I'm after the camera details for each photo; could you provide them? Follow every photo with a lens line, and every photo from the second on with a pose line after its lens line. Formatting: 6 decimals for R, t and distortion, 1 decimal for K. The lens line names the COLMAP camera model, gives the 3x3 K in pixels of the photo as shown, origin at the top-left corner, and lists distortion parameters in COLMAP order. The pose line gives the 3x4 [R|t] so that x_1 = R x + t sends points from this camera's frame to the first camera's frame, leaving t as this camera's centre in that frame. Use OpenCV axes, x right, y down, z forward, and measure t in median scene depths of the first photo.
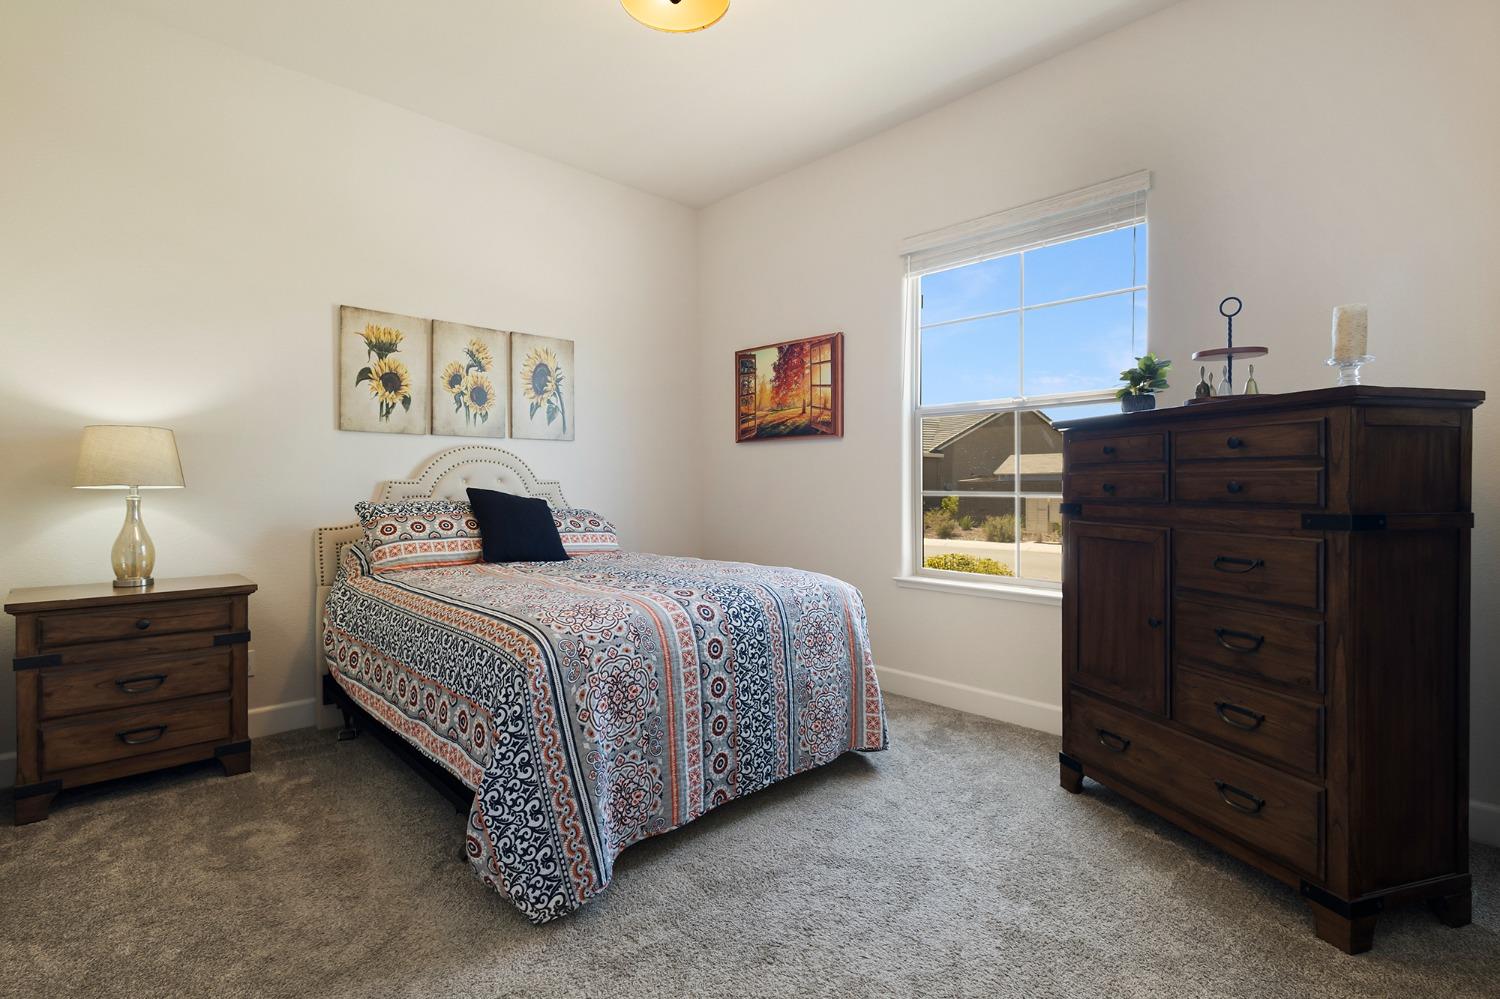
lens RADIAL K [[693.5, 0, 750.0], [0, 693.5, 499.5], [0, 0, 1]] dist [0.010085, -0.001380]
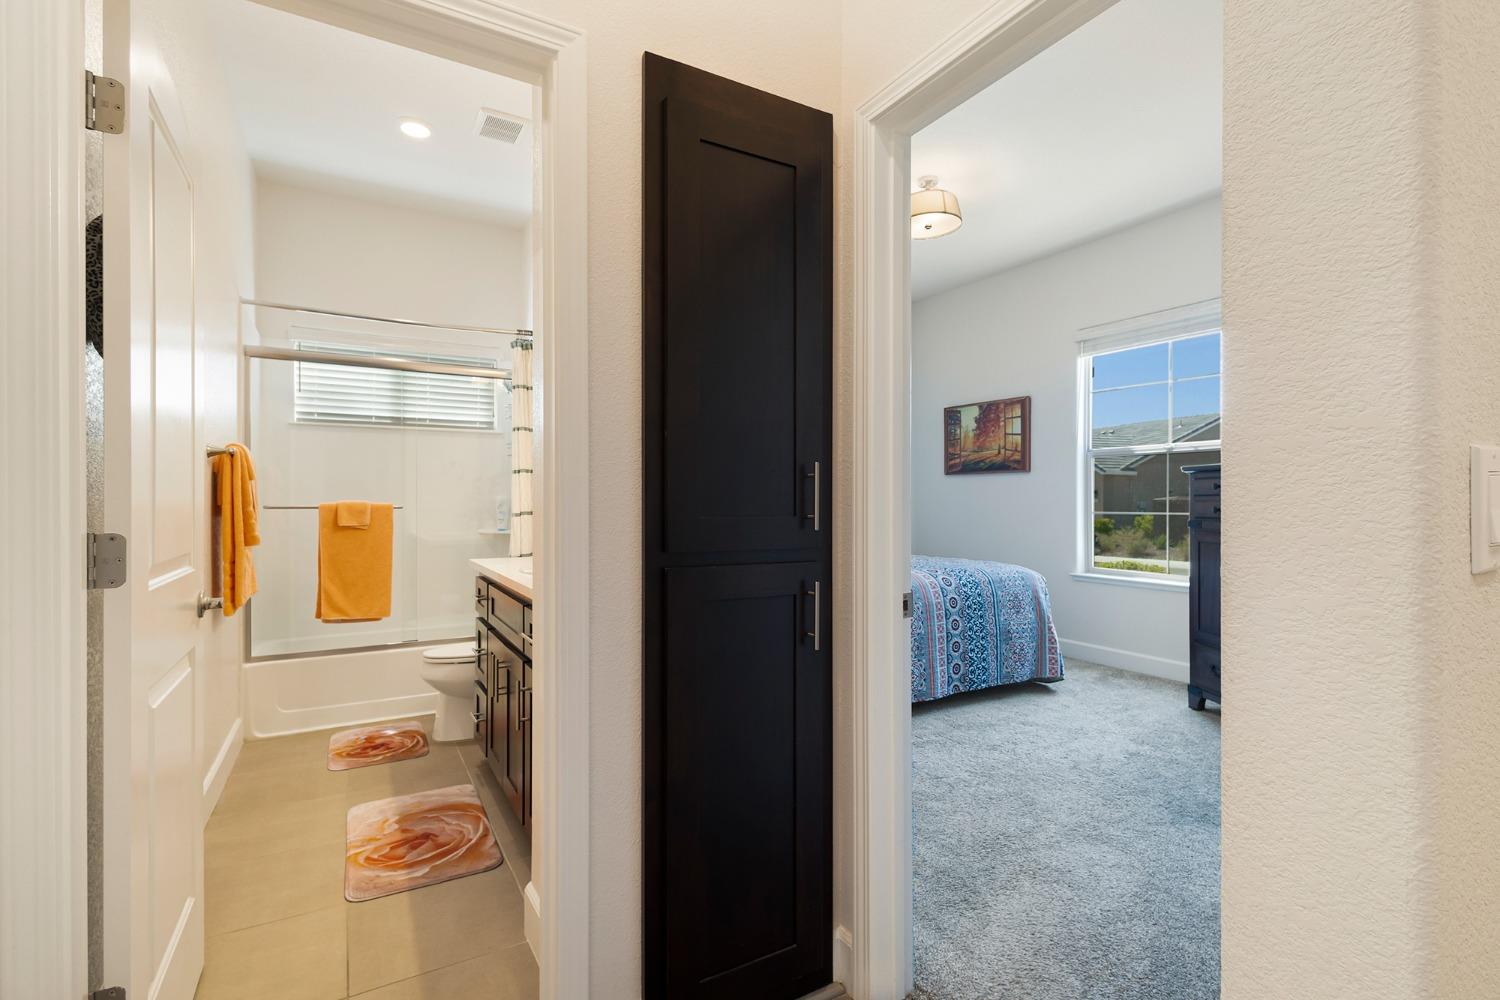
lens RADIAL K [[695.7, 0, 732.5], [0, 695.7, 503.0], [0, 0, 1]] dist [0.013531, 0.000258]
pose [[0.965827, 0.002134, -0.259178, -0.103942], [-0.007024, 0.999814, -0.017942, 0.001327], [0.259091, 0.019149, 0.965663, -0.651133]]
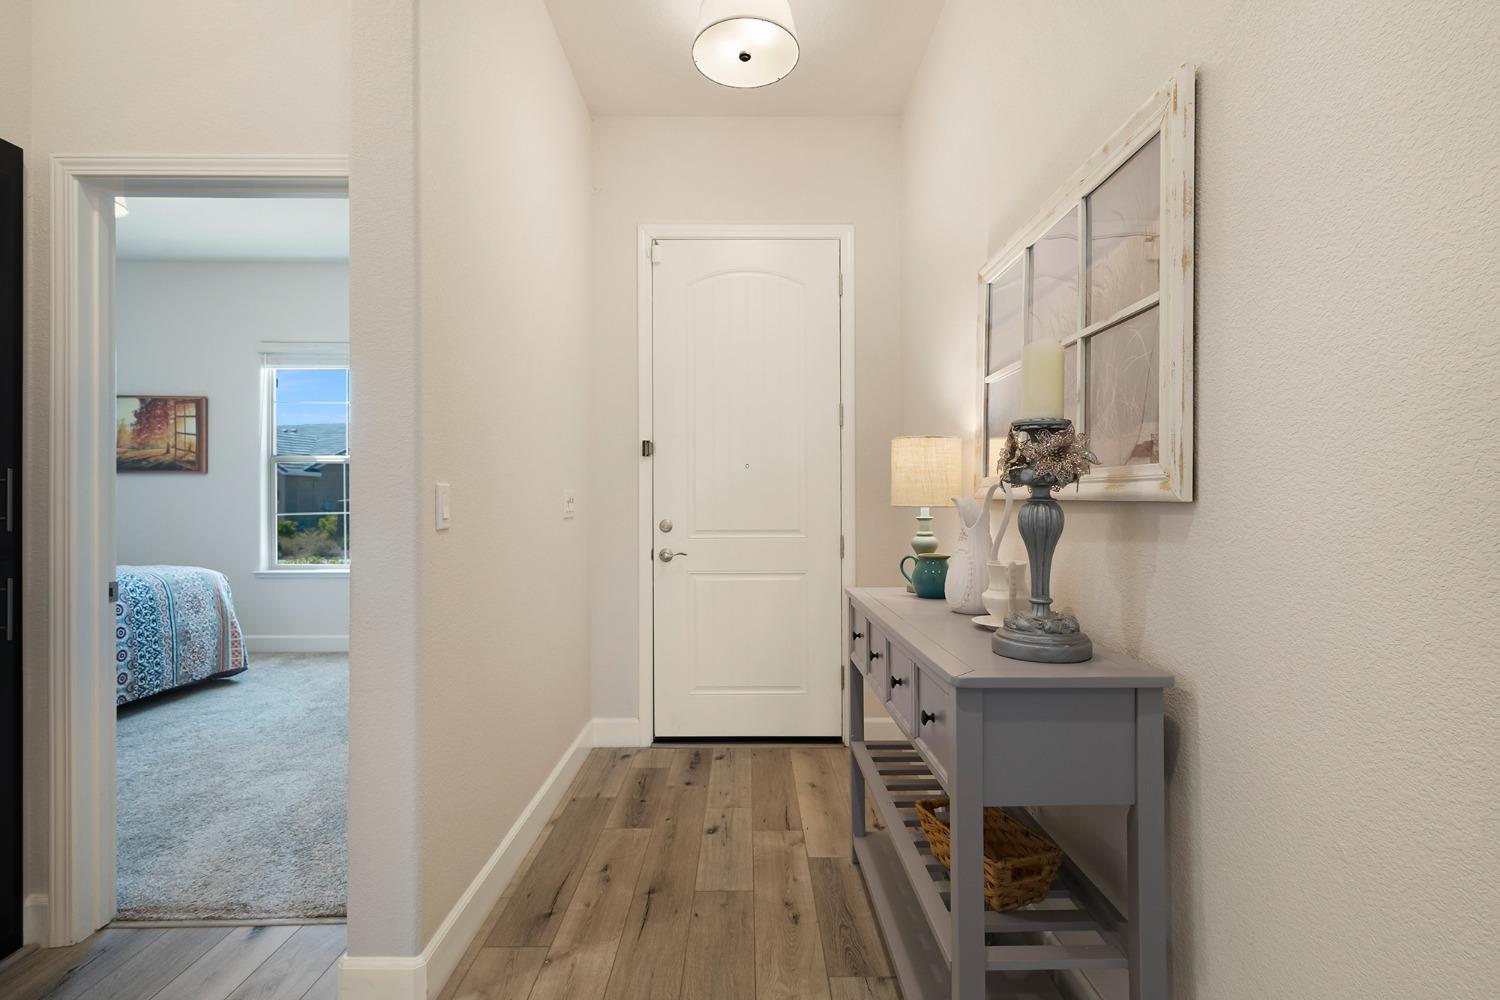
lens RADIAL K [[710.7, 0, 792.1], [0, 710.7, 498.4], [0, 0, 1]] dist [0.002492, -0.001375]
pose [[0.662856, 0.004405, 0.748734, -0.200578], [0.016324, 0.999660, -0.020334, 0.008332], [-0.748569, 0.025701, 0.662559, -1.043308]]
